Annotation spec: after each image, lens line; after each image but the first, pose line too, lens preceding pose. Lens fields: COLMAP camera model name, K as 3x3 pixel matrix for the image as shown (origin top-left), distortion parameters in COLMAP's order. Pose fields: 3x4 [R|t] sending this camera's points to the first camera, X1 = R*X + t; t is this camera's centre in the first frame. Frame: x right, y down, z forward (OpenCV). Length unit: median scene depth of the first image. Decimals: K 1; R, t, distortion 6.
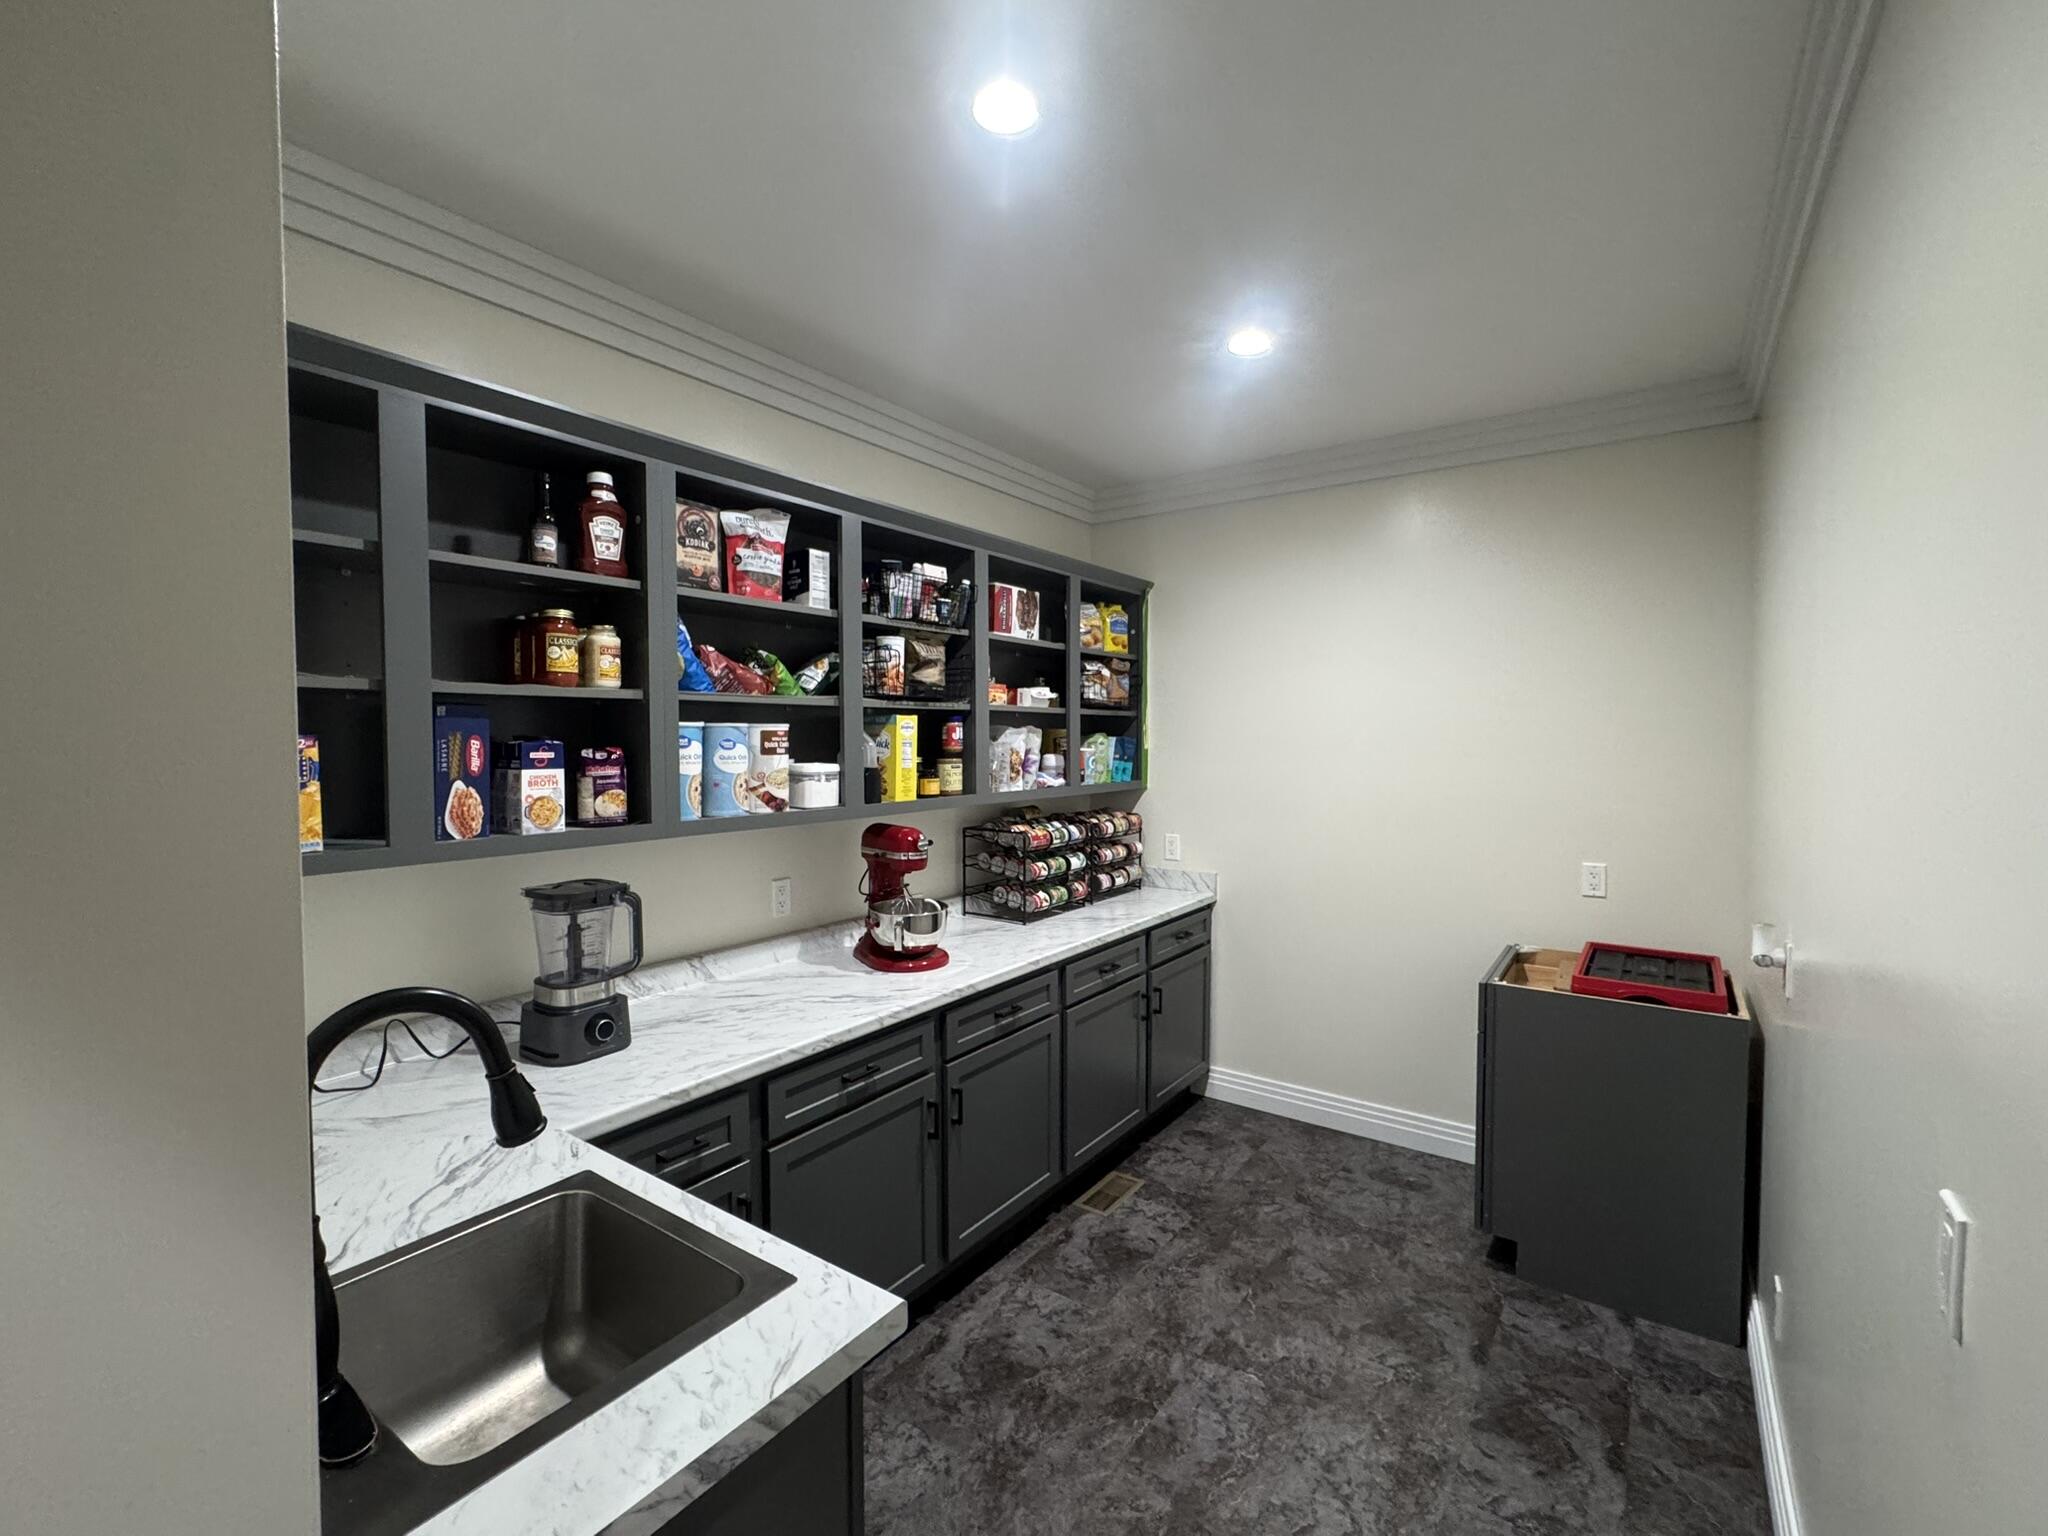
lens RADIAL K [[889.3, 0, 1016.7], [0, 889.3, 771.4], [0, 0, 1]] dist [-0.011396, 0.001130]
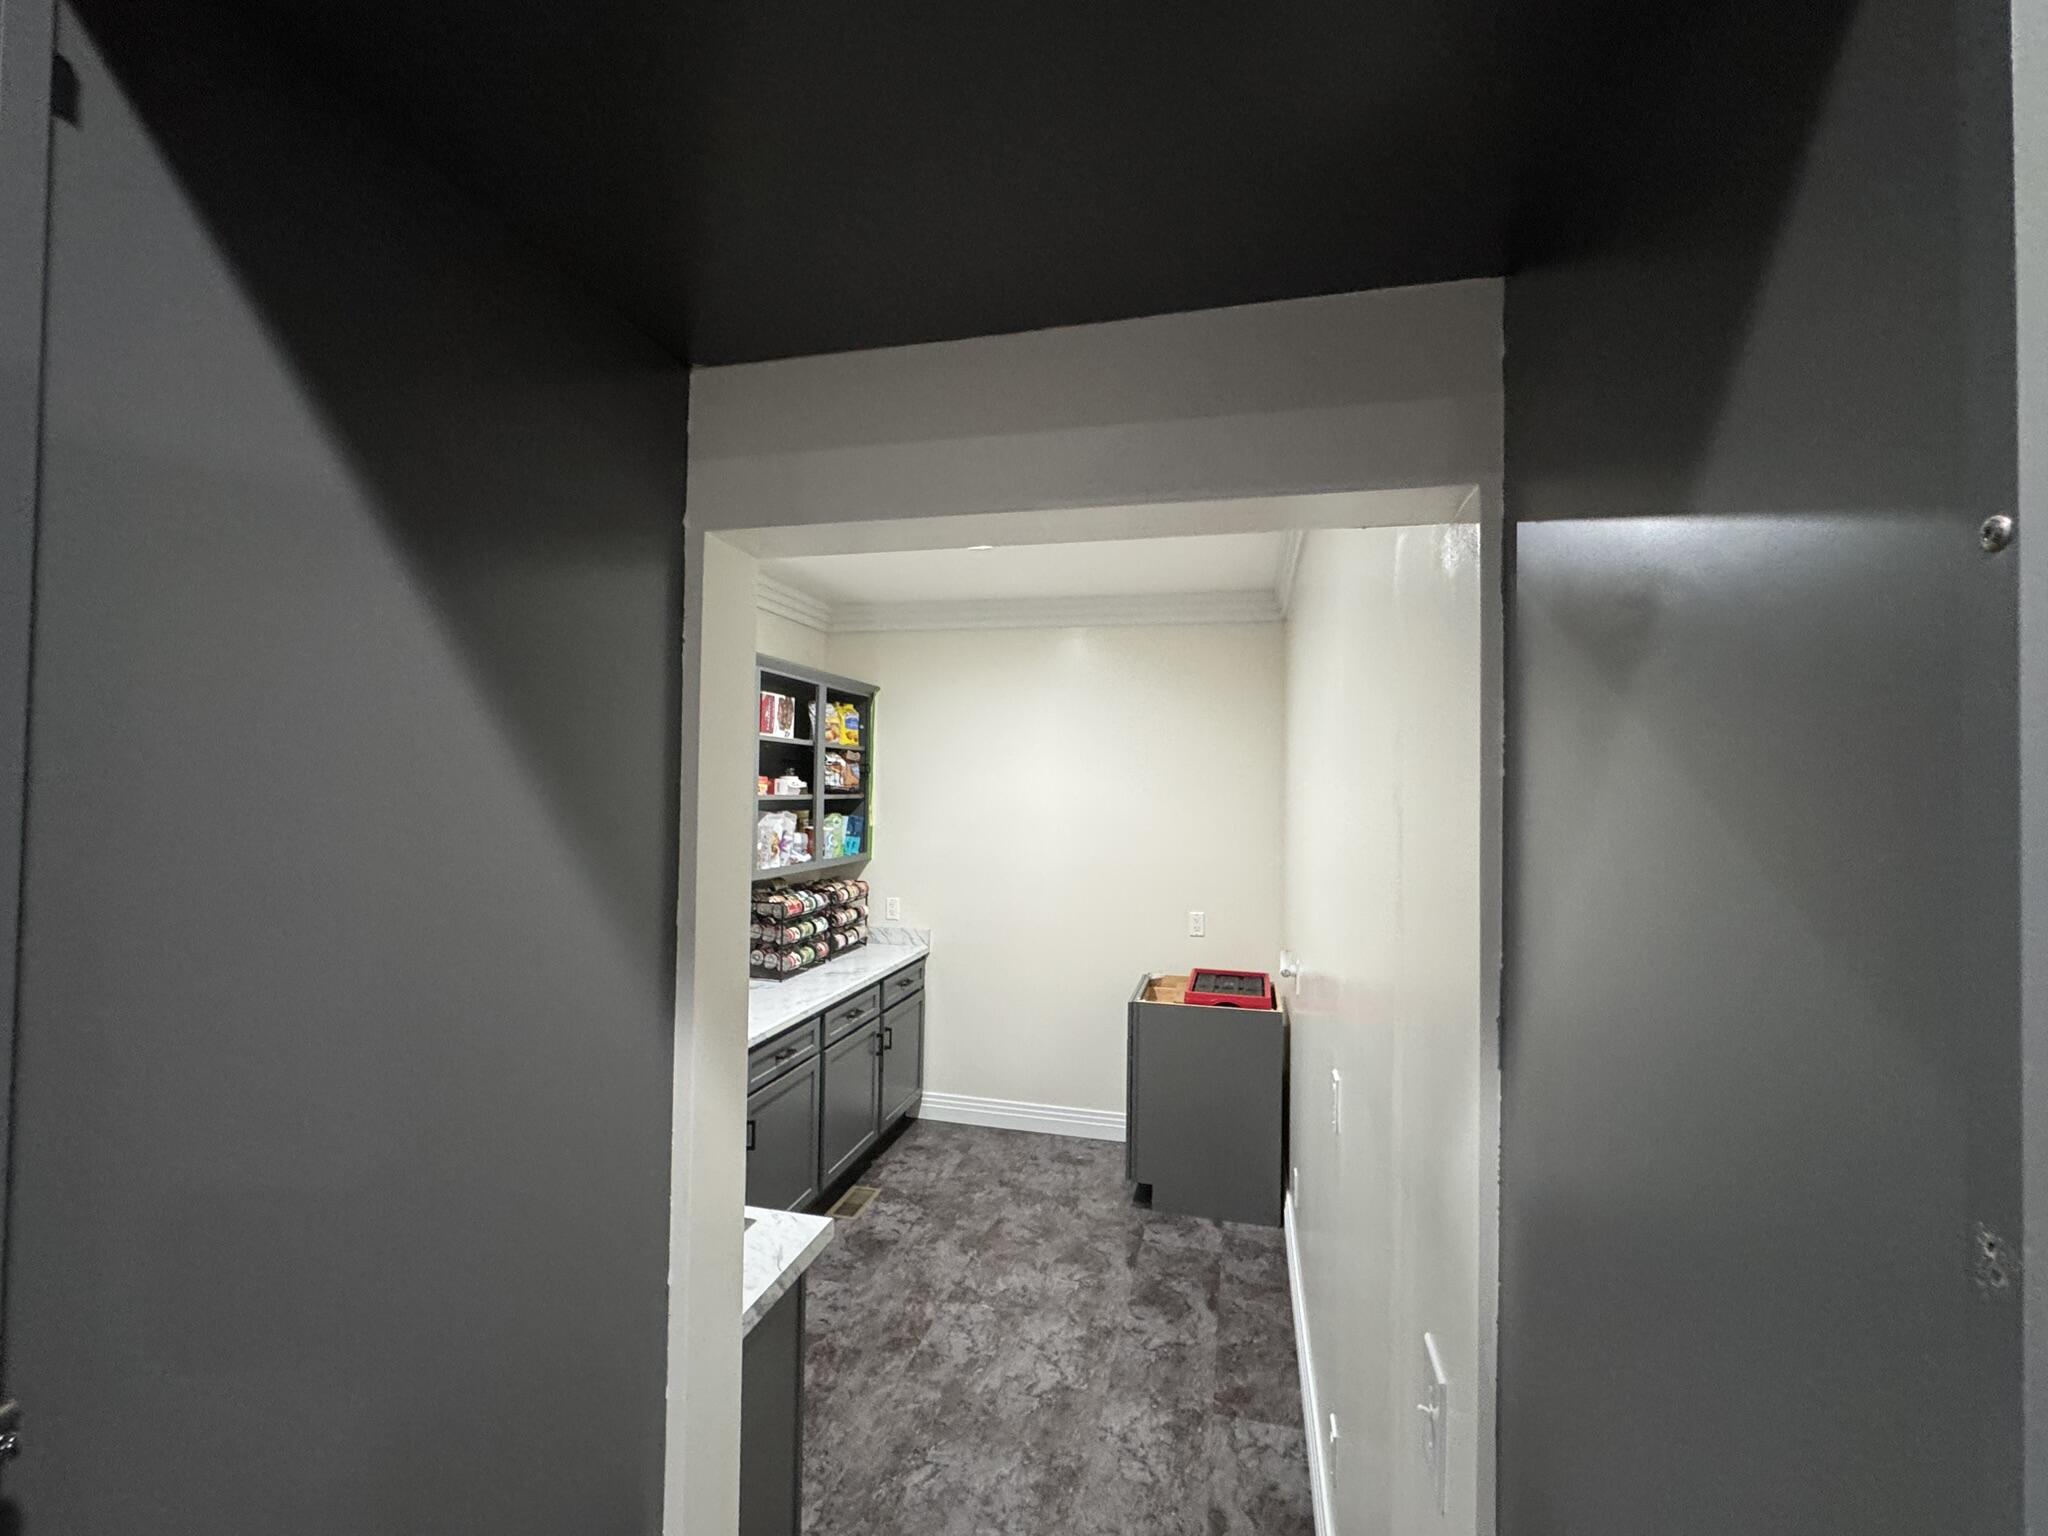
lens RADIAL K [[889.3, 0, 1026.7], [0, 889.3, 765.9], [0, 0, 1]] dist [-0.011396, 0.001130]
pose [[0.925276, 0.025811, 0.378416, -0.161117], [-0.002979, 0.998146, -0.060798, -0.047604], [-0.379283, 0.055127, 0.923637, -0.251757]]
